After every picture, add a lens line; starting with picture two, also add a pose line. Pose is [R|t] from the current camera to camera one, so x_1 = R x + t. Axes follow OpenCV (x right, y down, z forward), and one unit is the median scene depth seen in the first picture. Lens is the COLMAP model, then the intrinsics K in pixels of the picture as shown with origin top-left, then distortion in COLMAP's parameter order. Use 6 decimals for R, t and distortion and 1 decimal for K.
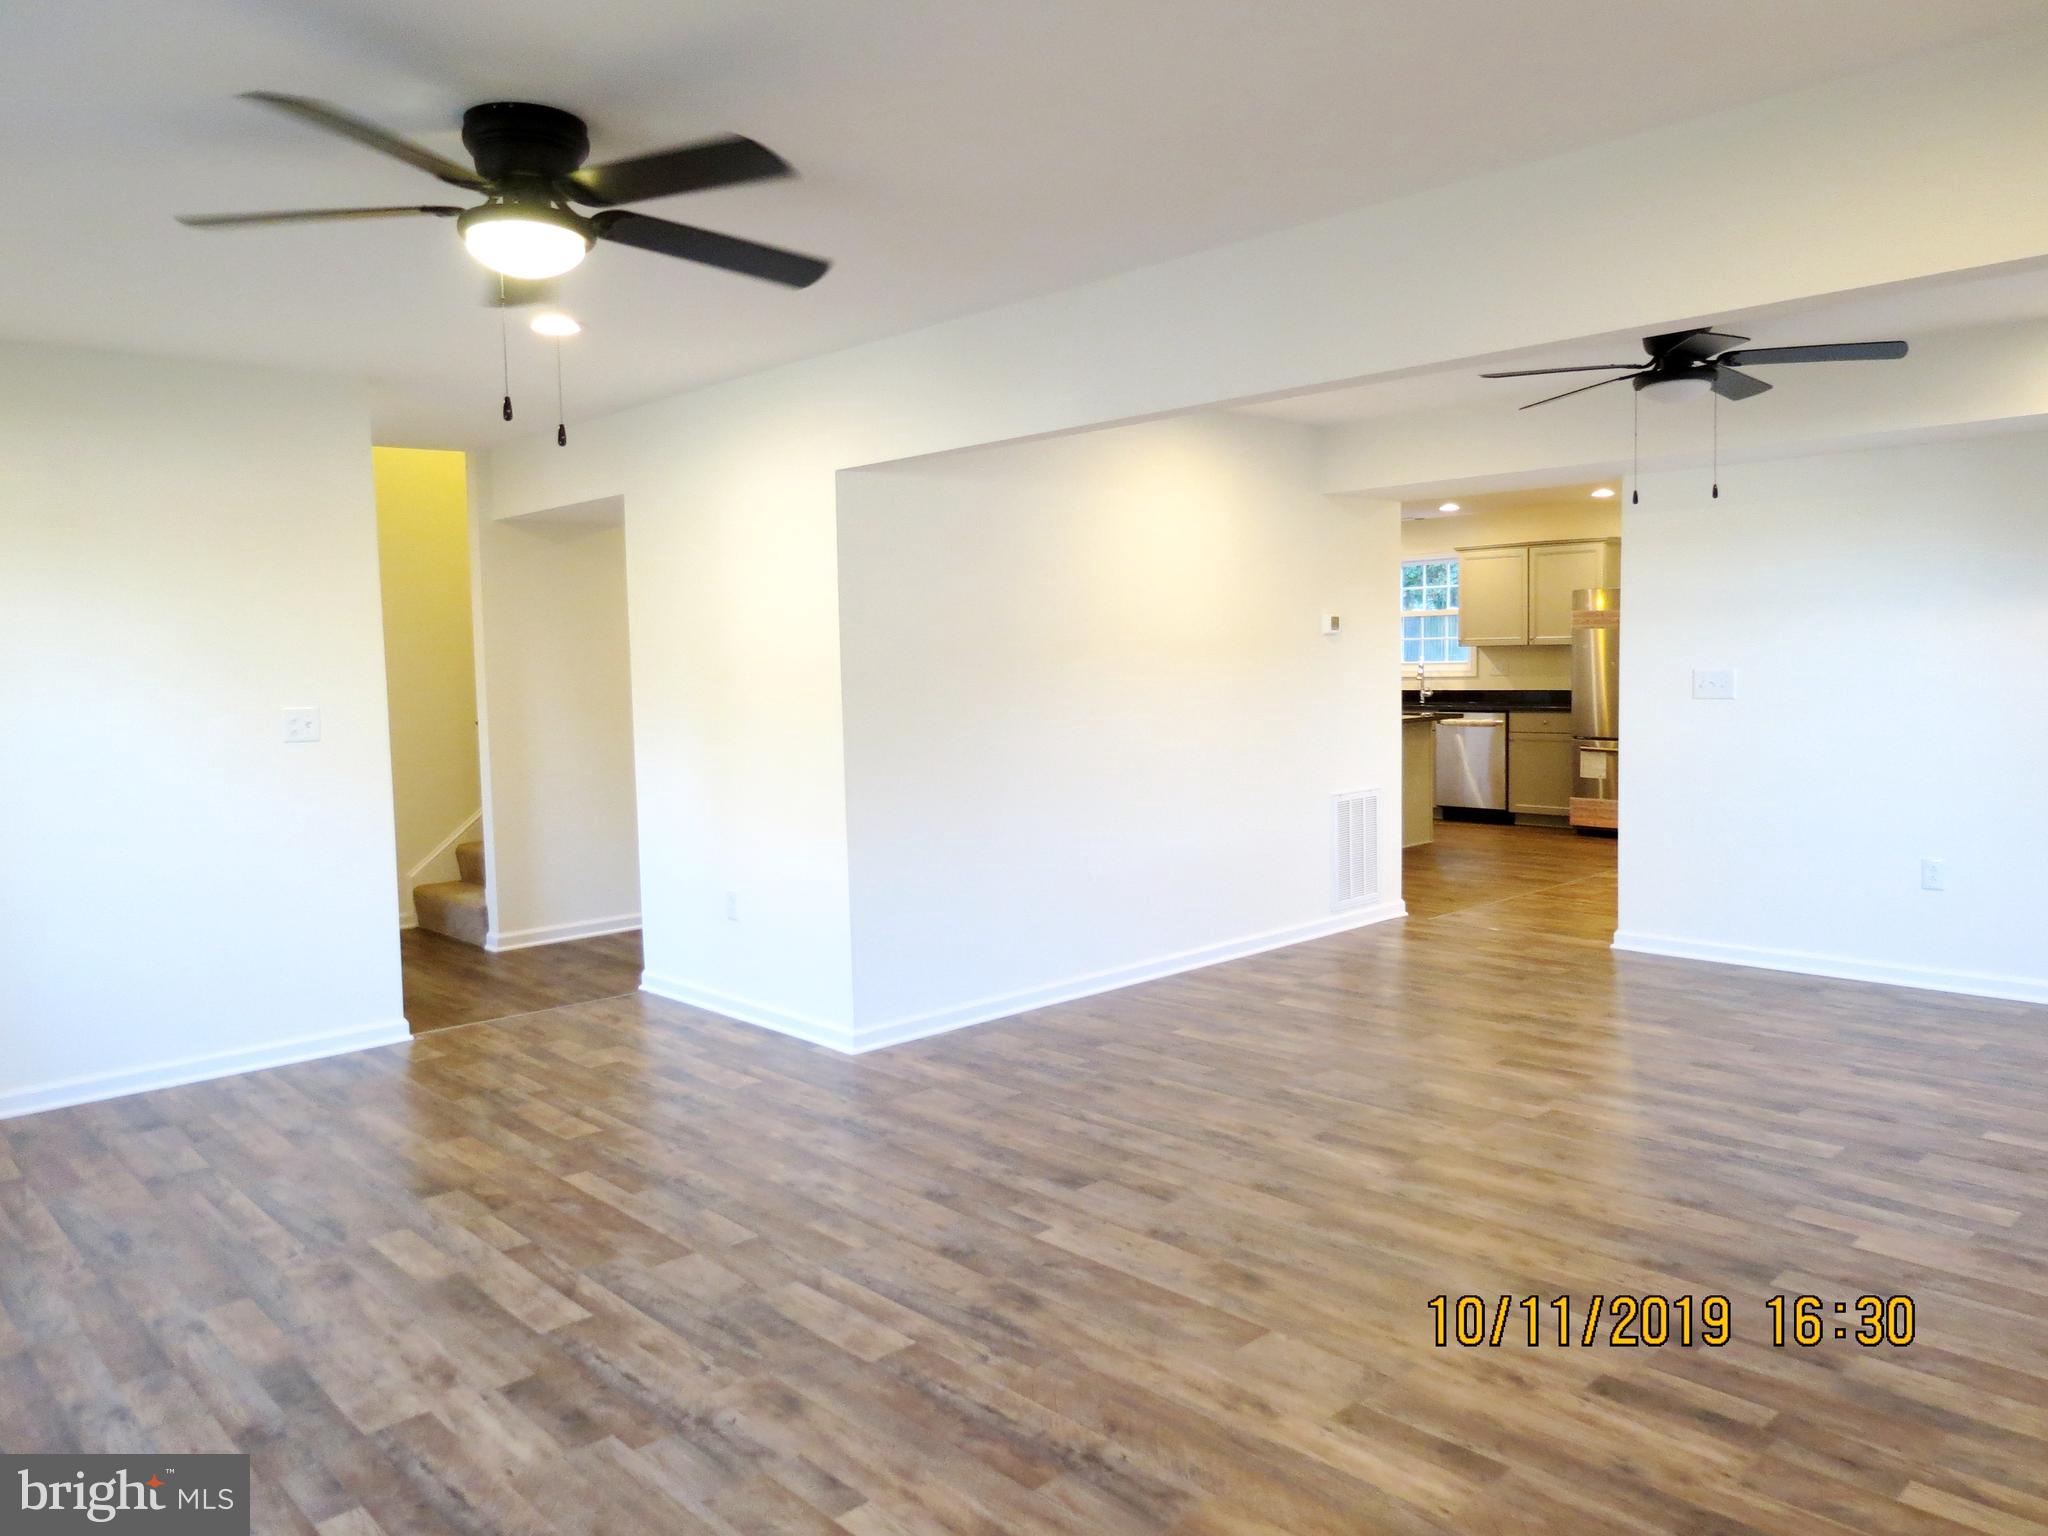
lens RADIAL K [[1466.4, 0, 1019.5], [0, 1466.4, 761.4], [0, 0, 1]] dist [-0.031266, 0.005089]
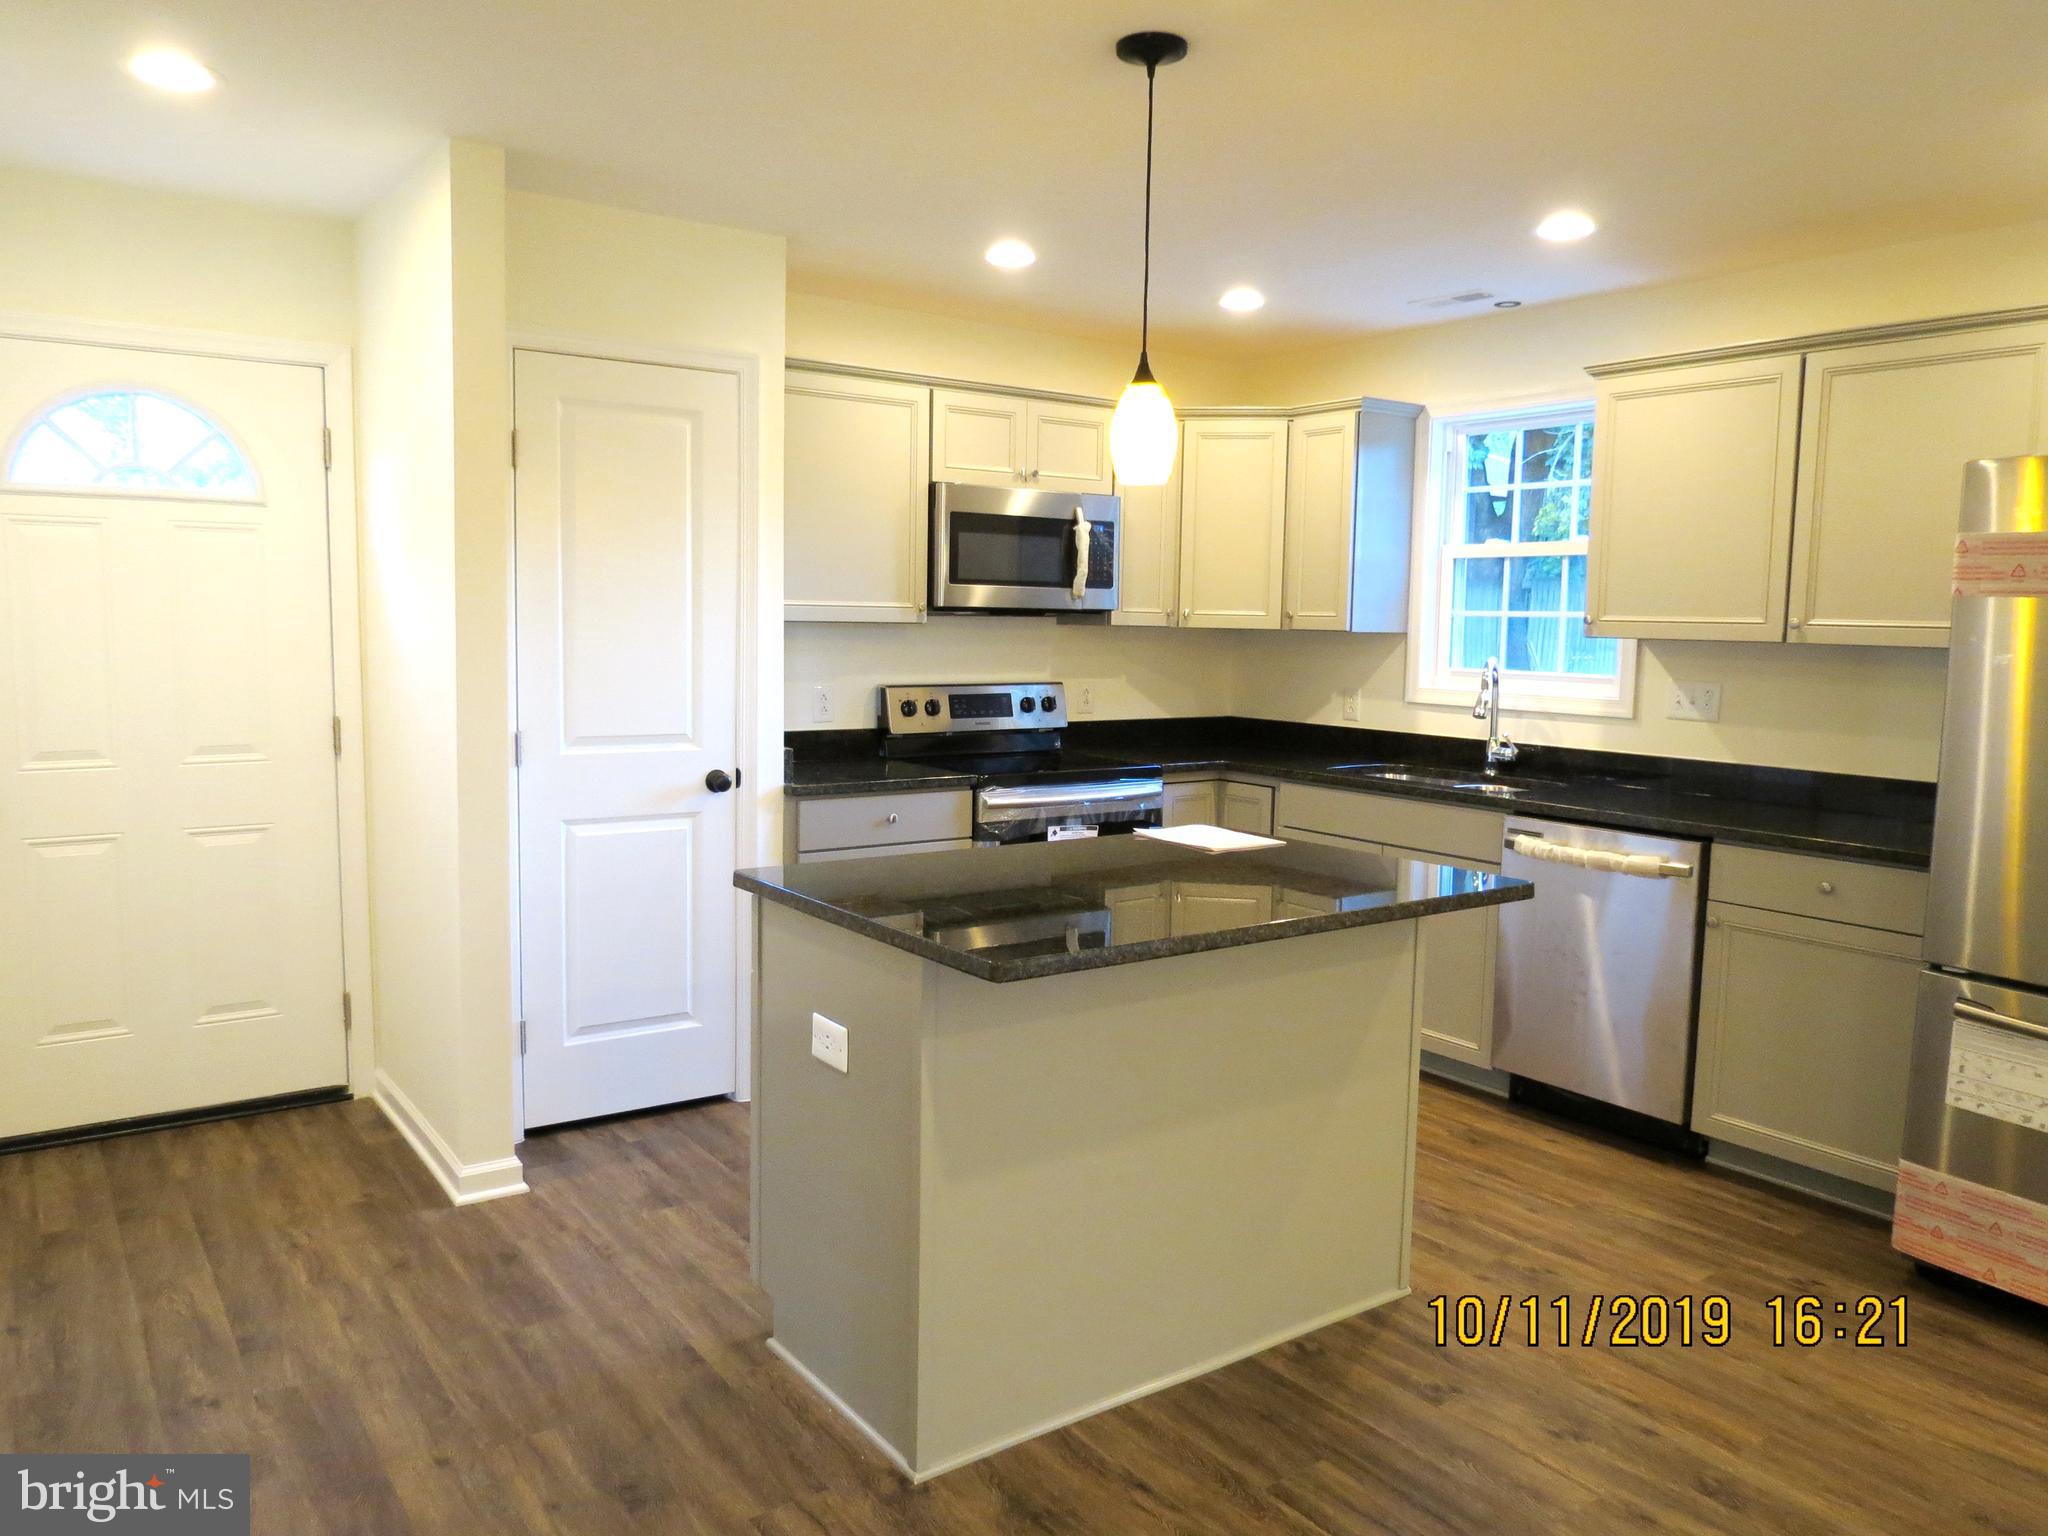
lens RADIAL K [[1466.4, 0, 1006.7], [0, 1466.4, 770.5], [0, 0, 1]] dist [-0.031266, 0.005089]
pose [[0.988055, 0.053838, -0.144389, 0.218759], [-0.049547, 0.998221, 0.033155, -0.051626], [0.145917, -0.025605, 0.988965, 0.634903]]
